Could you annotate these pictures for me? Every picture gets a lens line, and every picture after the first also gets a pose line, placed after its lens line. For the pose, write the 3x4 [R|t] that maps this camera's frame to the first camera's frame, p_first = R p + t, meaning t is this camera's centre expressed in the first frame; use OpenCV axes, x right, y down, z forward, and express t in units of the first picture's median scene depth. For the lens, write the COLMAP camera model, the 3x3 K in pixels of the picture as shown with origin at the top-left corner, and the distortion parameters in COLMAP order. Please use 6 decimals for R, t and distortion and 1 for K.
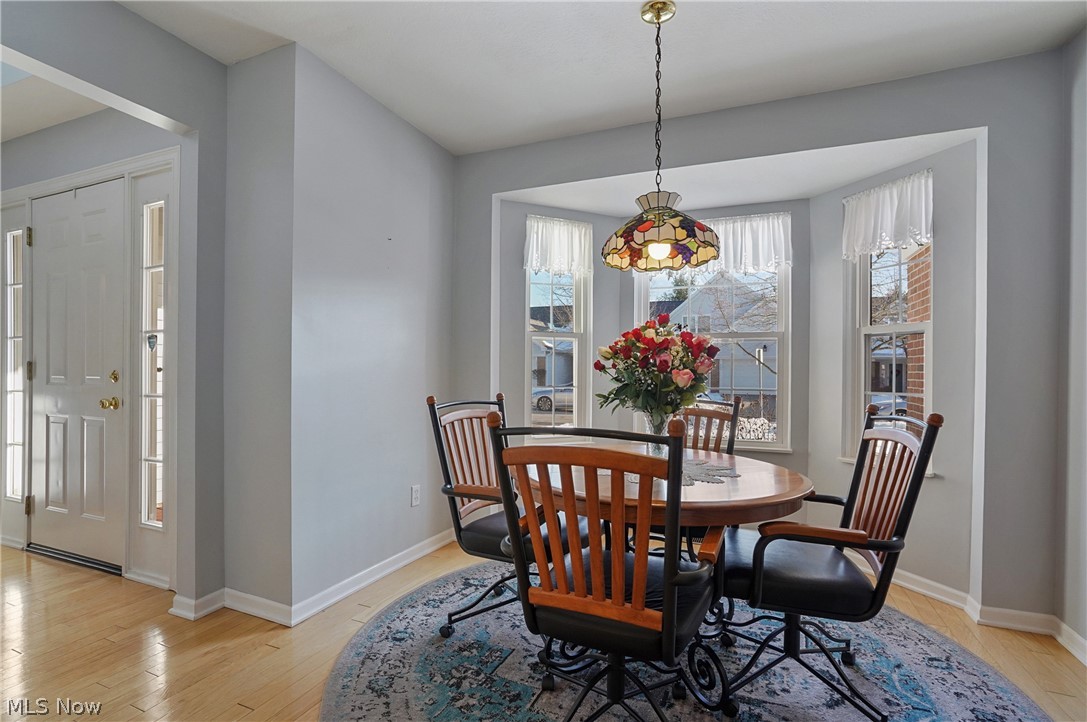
lens RADIAL K [[521.8, 0, 508.1], [0, 521.8, 372.6], [0, 0, 1]] dist [-0.027015, 0.007504]
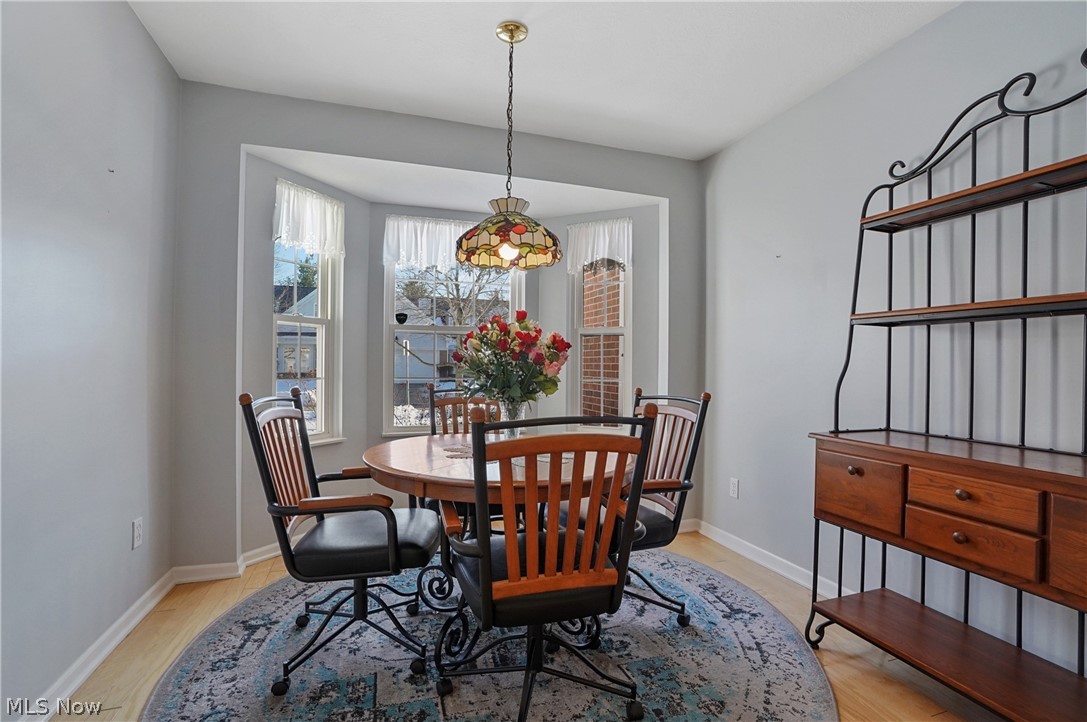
lens RADIAL K [[521.8, 0, 542.8], [0, 521.8, 361.2], [0, 0, 1]] dist [-0.027015, 0.007504]
pose [[0.736296, 0.002562, 0.676655, -0.385825], [-0.001835, 0.999997, -0.001790, -0.003887], [-0.676657, 0.000077, 0.736298, 0.149680]]
